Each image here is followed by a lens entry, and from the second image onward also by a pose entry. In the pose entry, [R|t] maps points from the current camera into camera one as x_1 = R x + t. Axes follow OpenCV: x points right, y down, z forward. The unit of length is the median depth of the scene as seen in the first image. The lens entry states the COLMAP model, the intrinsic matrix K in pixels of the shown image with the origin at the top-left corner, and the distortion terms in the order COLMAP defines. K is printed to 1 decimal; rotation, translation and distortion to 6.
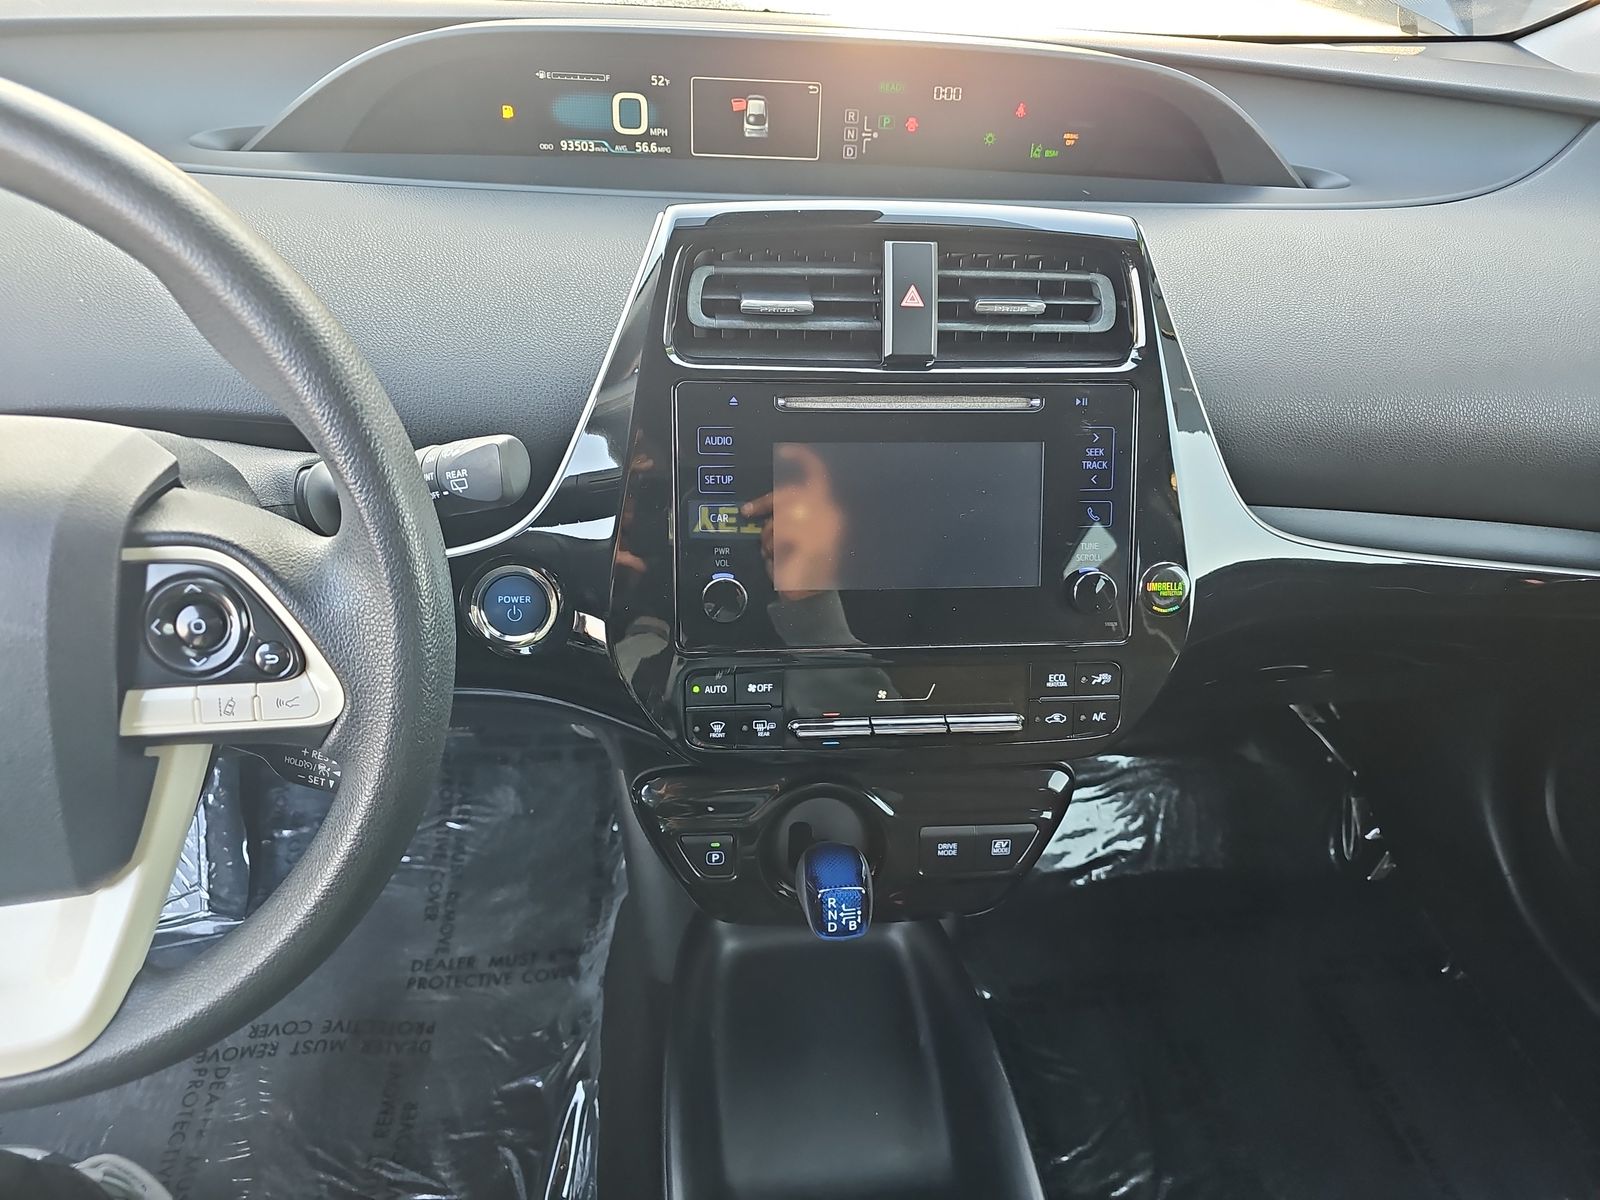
lens RADIAL K [[1060.0, 0, 797.5], [0, 1060.0, 592.2], [0, 0, 1]] dist [0.041211, -0.029132]
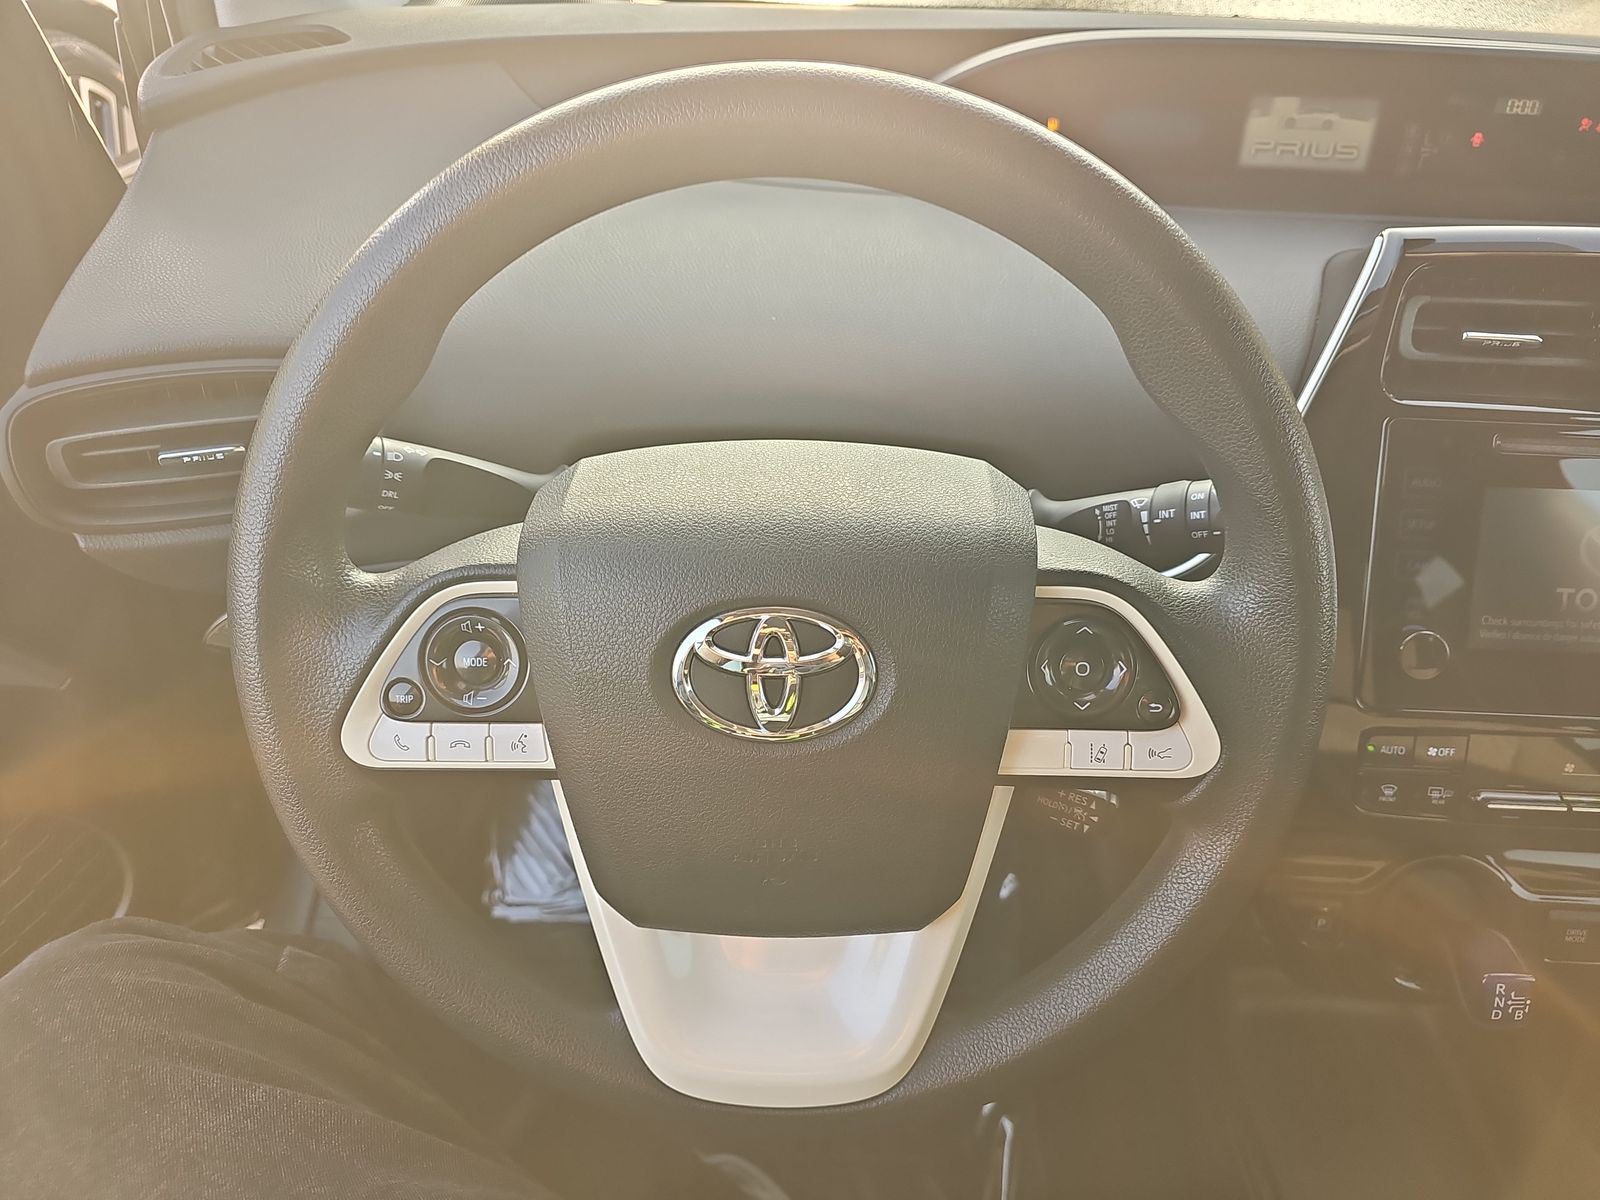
lens RADIAL K [[1060.0, 0, 795.7], [0, 1060.0, 608.9], [0, 0, 1]] dist [0.041211, -0.029132]
pose [[0.993219, 0.060083, -0.099526, -0.508969], [-0.059042, 0.998166, 0.013379, -0.013505], [0.100147, -0.007412, 0.994945, 0.014928]]
